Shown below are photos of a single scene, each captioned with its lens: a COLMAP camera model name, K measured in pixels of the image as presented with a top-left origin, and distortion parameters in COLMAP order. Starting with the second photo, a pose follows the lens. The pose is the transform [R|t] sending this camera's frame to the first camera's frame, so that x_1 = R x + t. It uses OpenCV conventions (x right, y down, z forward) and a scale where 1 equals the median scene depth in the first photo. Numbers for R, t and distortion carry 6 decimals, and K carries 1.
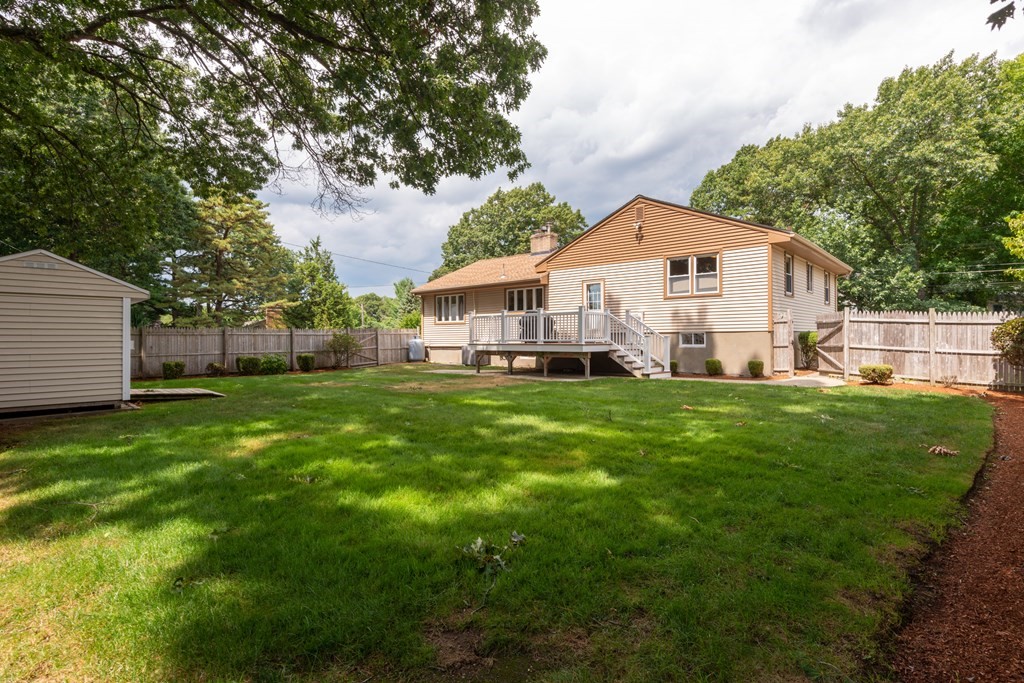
lens RADIAL K [[500.0, 0, 512.0], [0, 500.0, 341.5], [0, 0, 1]] dist [0.001188, 0.000103]
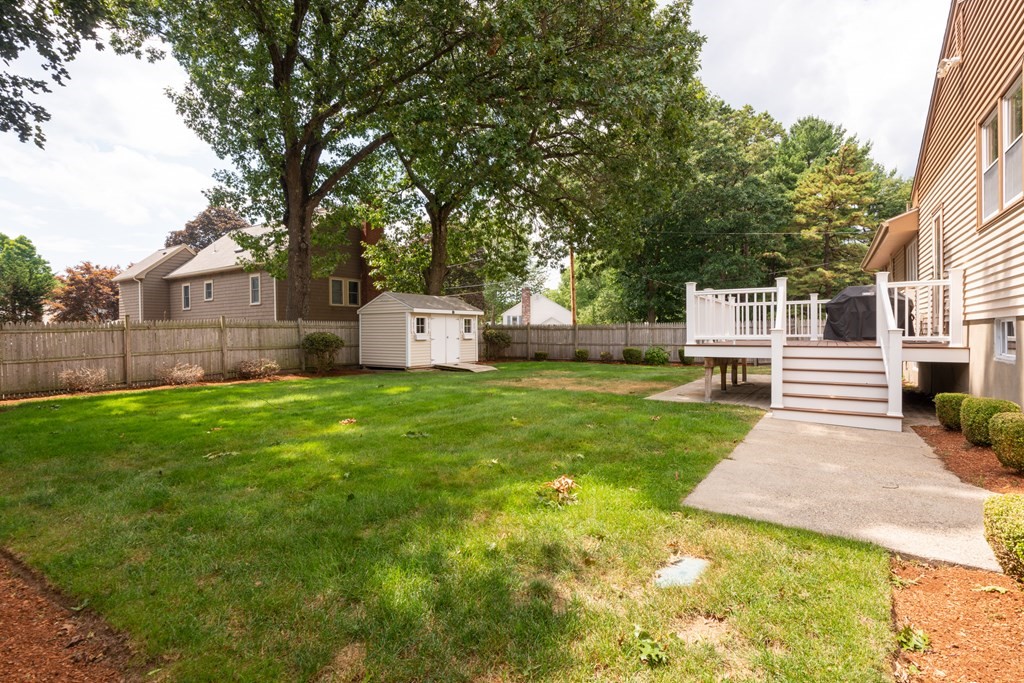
lens RADIAL K [[501.3, 0, 512.0], [0, 501.3, 341.5], [0, 0, 1]] dist [0.019334, 0.000104]
pose [[0.168932, 0.020233, -0.985420, 0.638917], [-0.001556, 0.999794, 0.020261, -0.009051], [0.985626, -0.001889, 0.168929, 0.591684]]
